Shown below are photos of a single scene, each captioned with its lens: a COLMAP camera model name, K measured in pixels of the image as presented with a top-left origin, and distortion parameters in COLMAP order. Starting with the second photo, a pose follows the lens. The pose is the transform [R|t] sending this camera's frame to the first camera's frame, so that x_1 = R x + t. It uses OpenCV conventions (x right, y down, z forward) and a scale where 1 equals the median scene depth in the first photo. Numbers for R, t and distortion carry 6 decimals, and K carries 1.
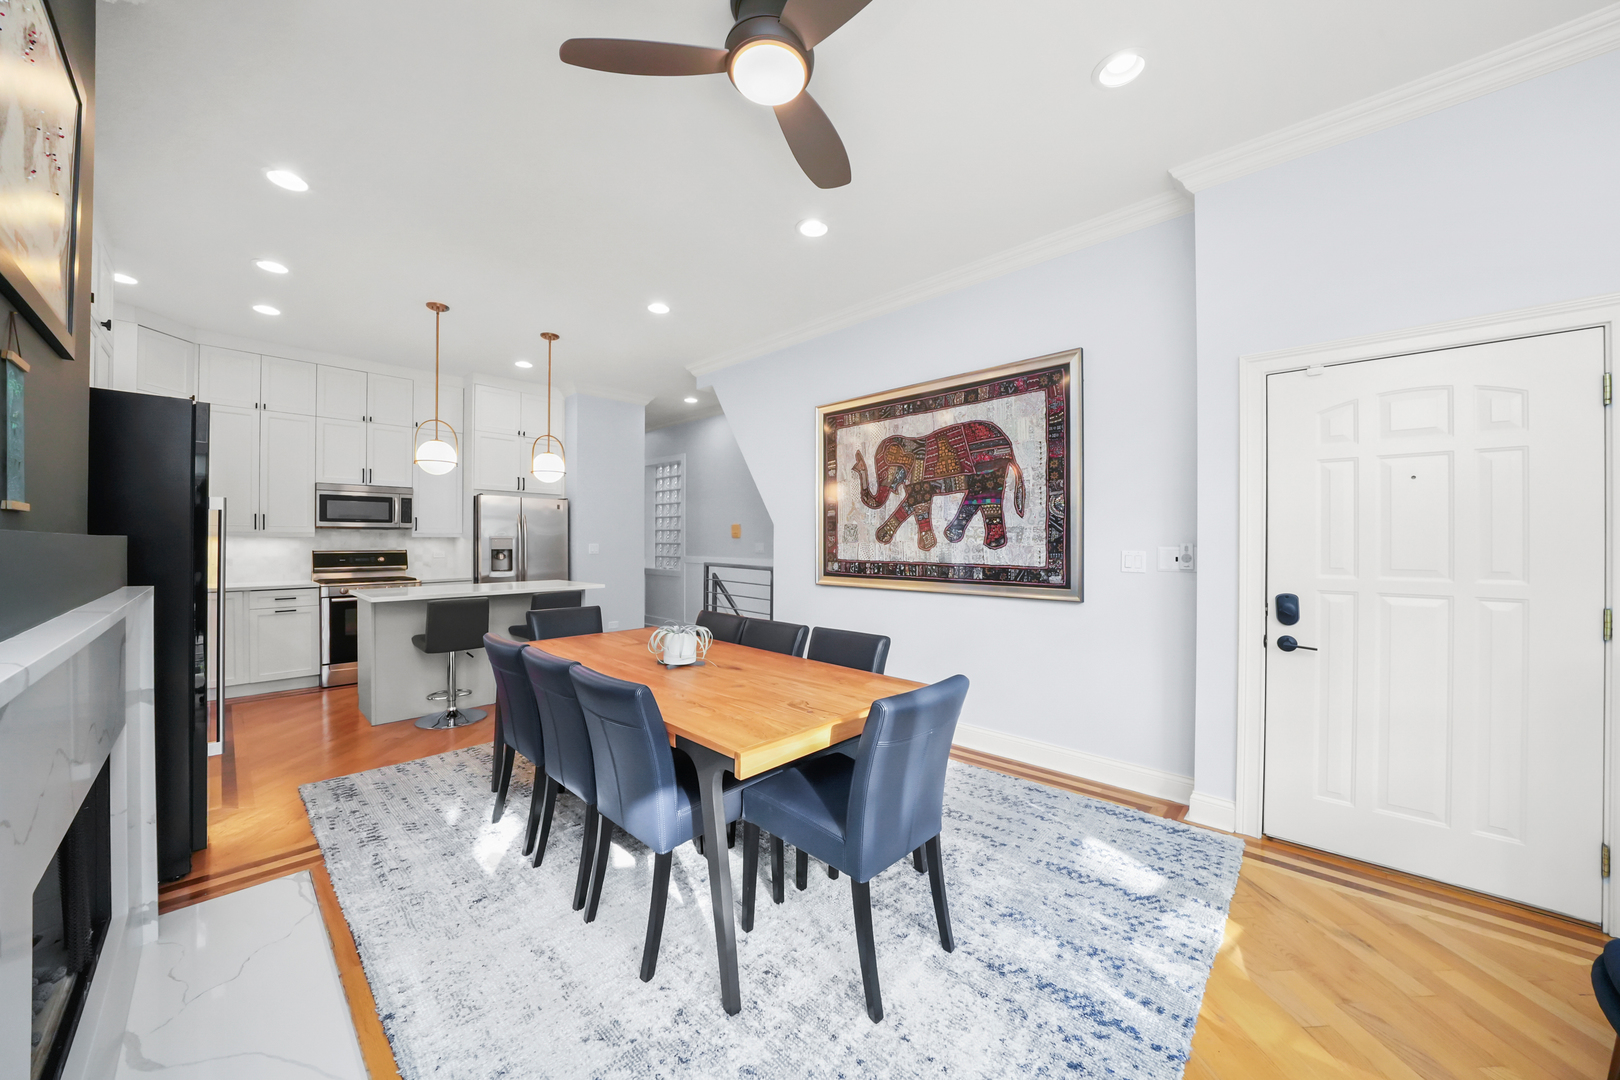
lens RADIAL K [[570.6, 0, 809.7], [0, 570.6, 540.3], [0, 0, 1]] dist [-0.022287, 0.001150]
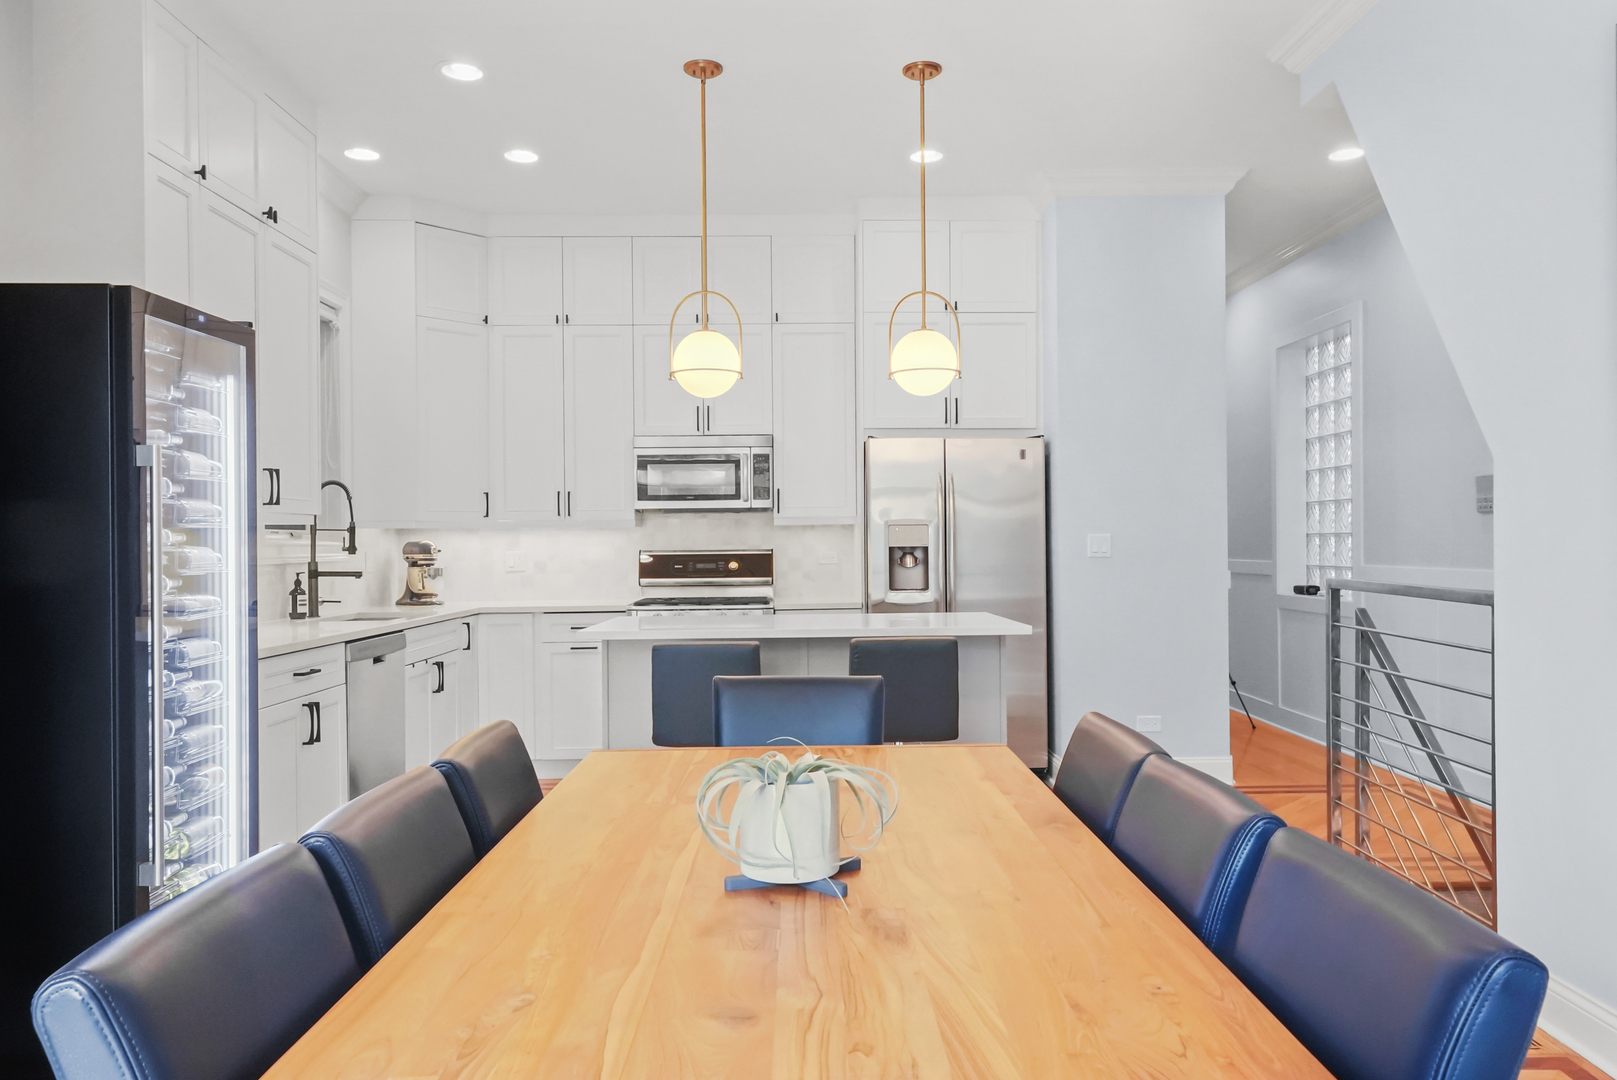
lens RADIAL K [[1148.1, 0, 810.8], [0, 1148.1, 537.0], [0, 0, 1]] dist [0.029327, 0.005743]
pose [[0.701432, -0.012814, -0.712621, 0.142612], [0.011391, 0.999912, -0.006769, 0.017917], [0.712645, -0.003369, 0.701517, 0.322187]]
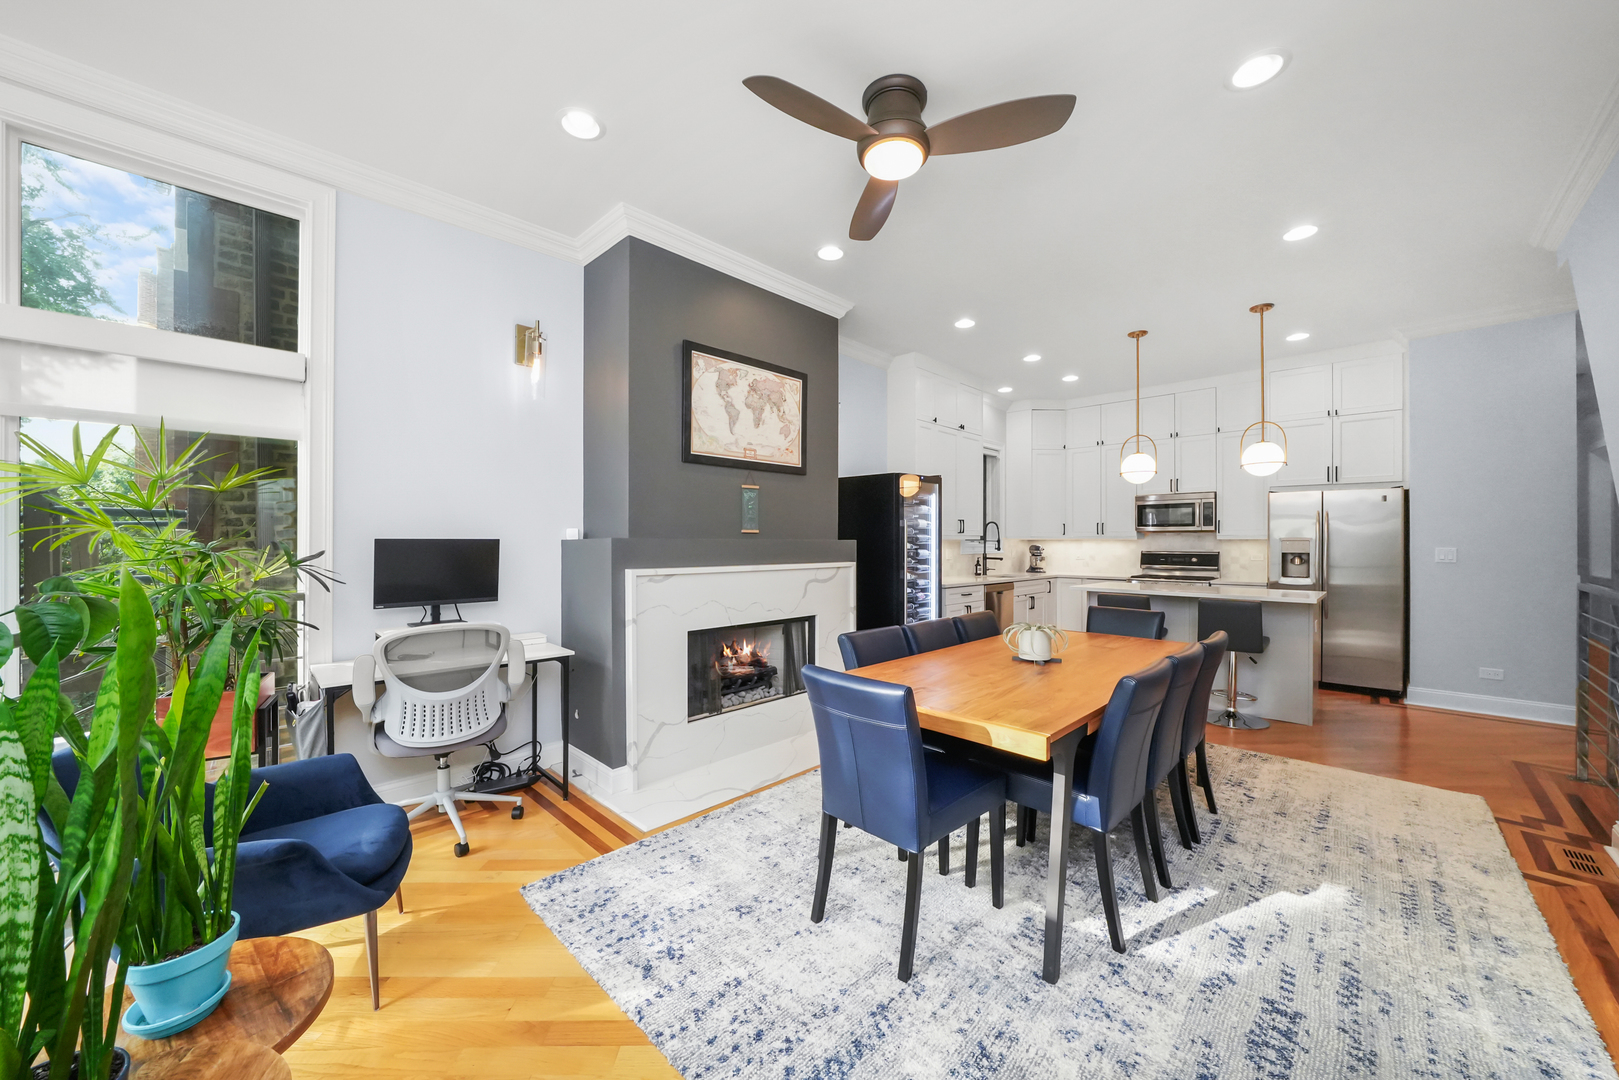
lens RADIAL K [[597.9, 0, 810.3], [0, 597.9, 535.7], [0, 0, 1]] dist [-0.010108, 0.000561]
pose [[-0.008831, -0.011786, -0.999892, 0.505591], [-0.001561, 0.999929, -0.011773, 0.002203], [0.999960, 0.001457, -0.008849, 0.346825]]
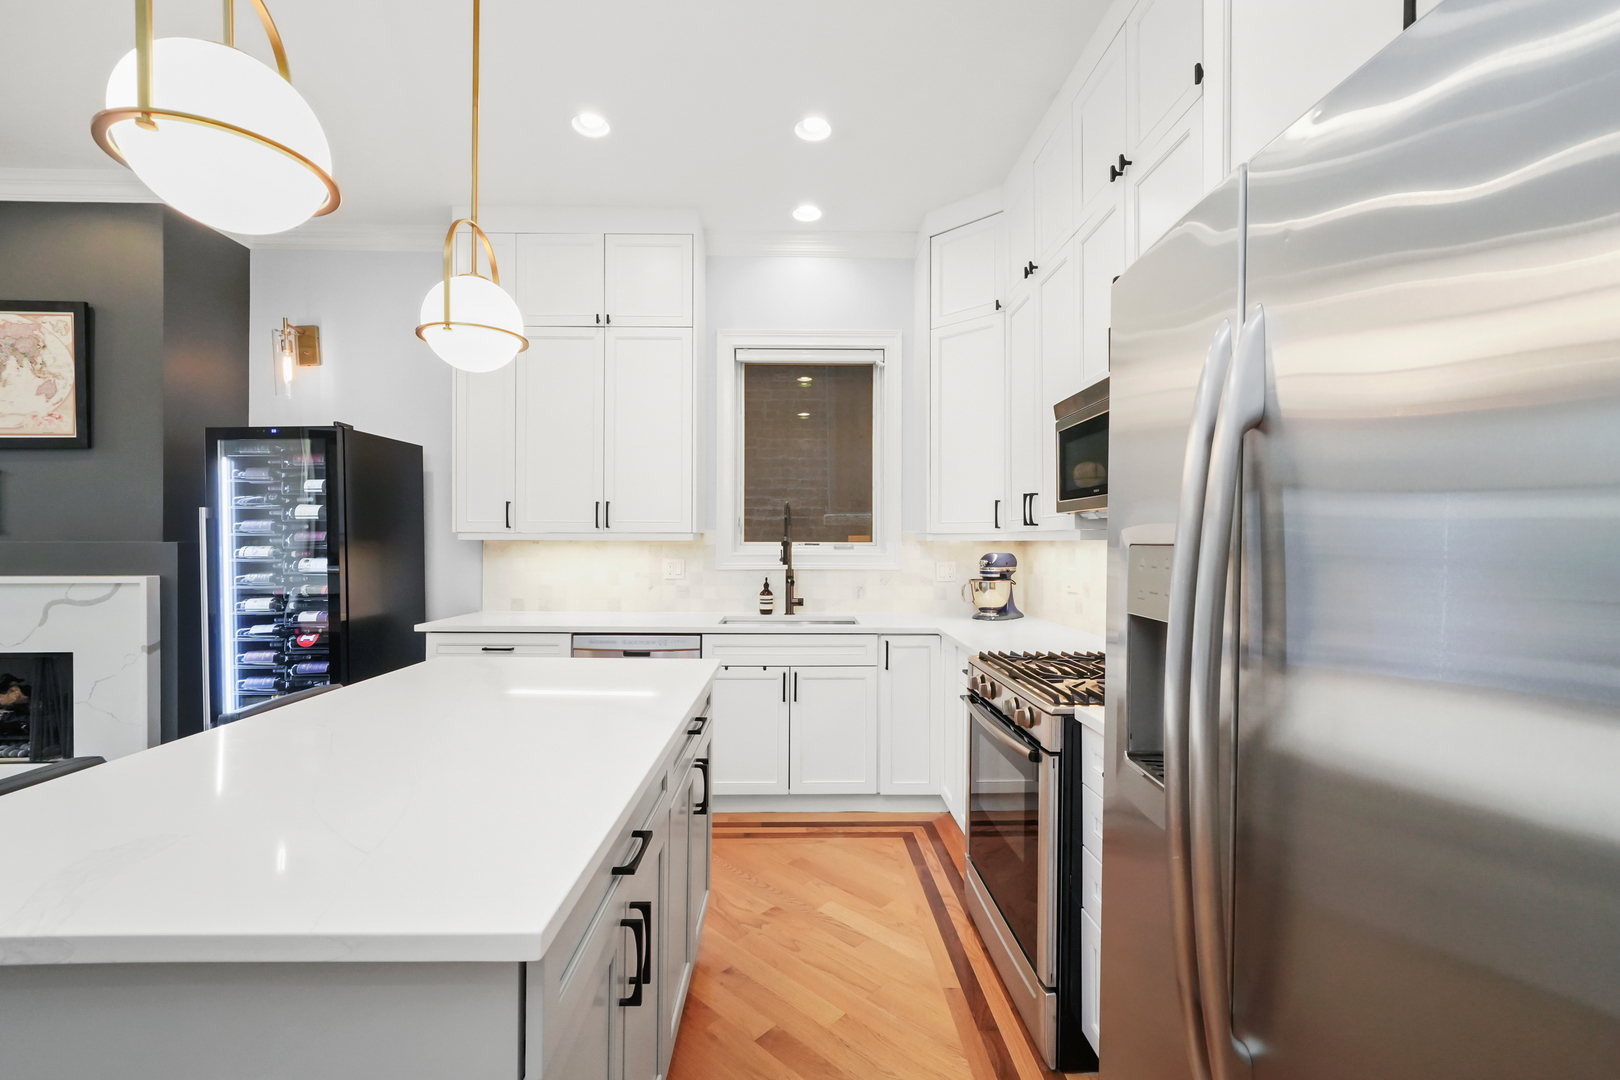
lens RADIAL K [[654.0, 0, 804.9], [0, 654.0, 543.9], [0, 0, 1]] dist [0.000967, -0.000743]
pose [[-0.710161, 0.000318, -0.704039, -0.494303], [-0.004094, 0.999981, 0.004582, -0.006809], [0.704027, 0.006136, -0.710147, 1.393736]]
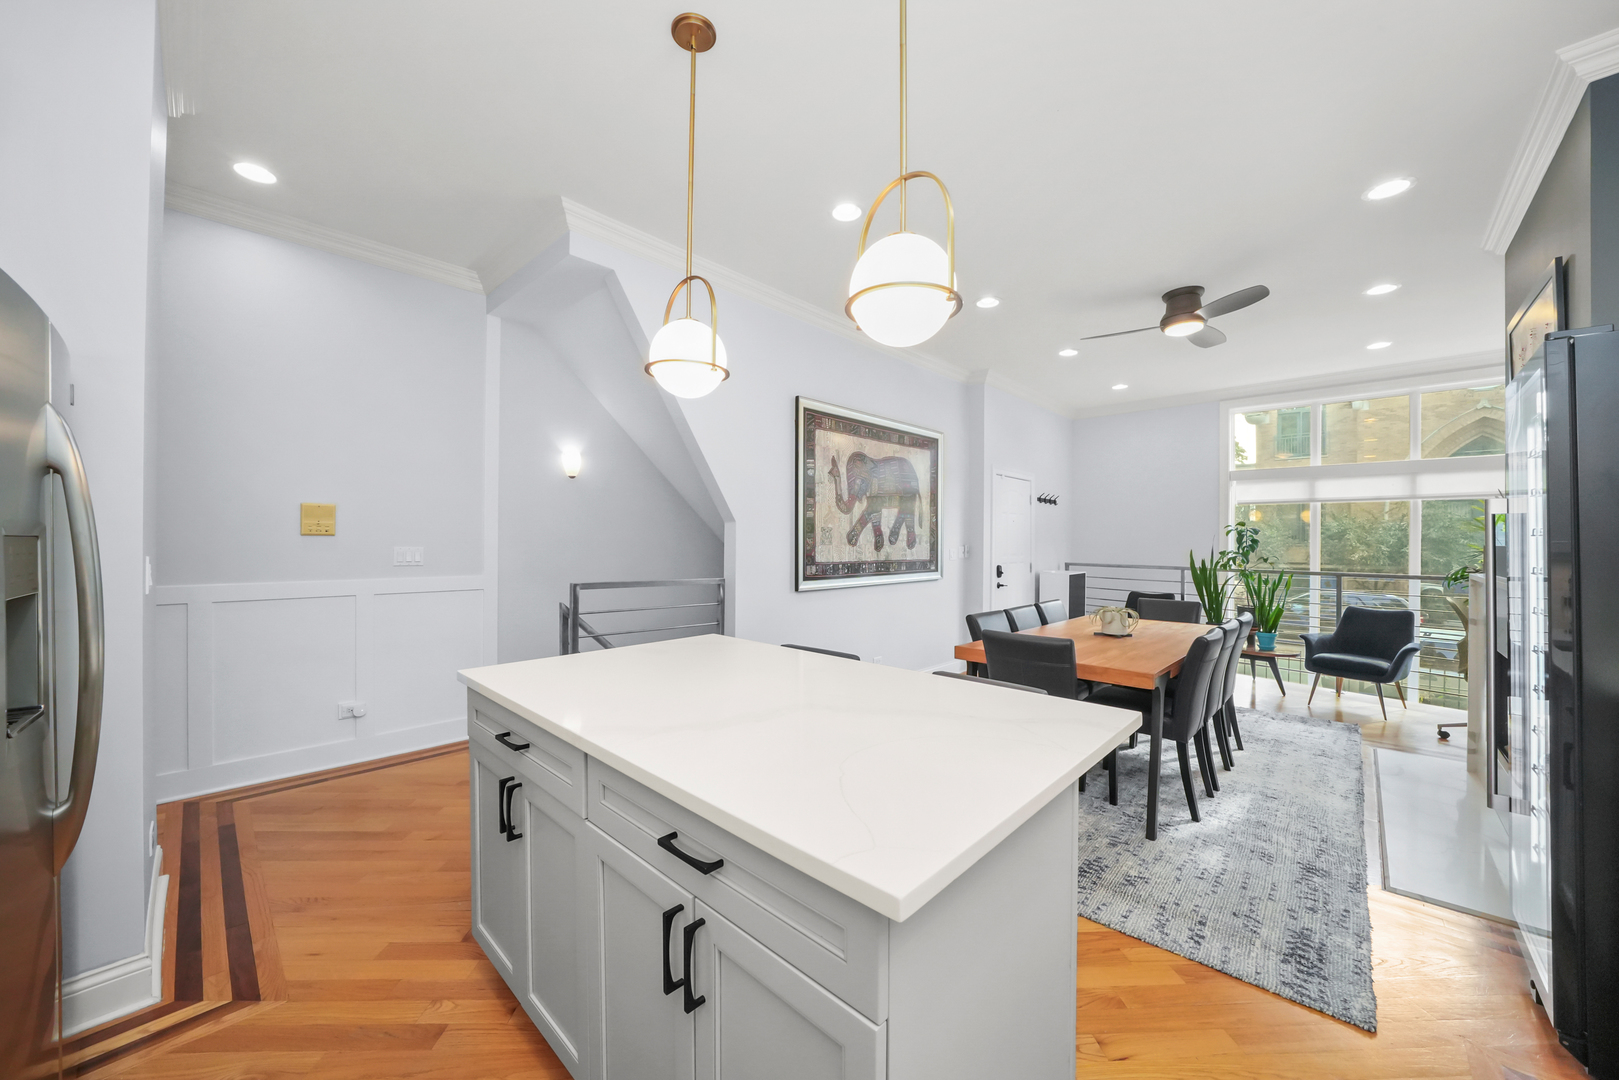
lens RADIAL K [[597.9, 0, 809.3], [0, 597.9, 539.7], [0, 0, 1]] dist [-0.010108, 0.000561]
pose [[-0.004654, 0.001395, 0.999988, -0.966828], [-0.006533, 0.999978, -0.001425, -0.003899], [-0.999968, -0.006539, -0.004644, 1.012501]]
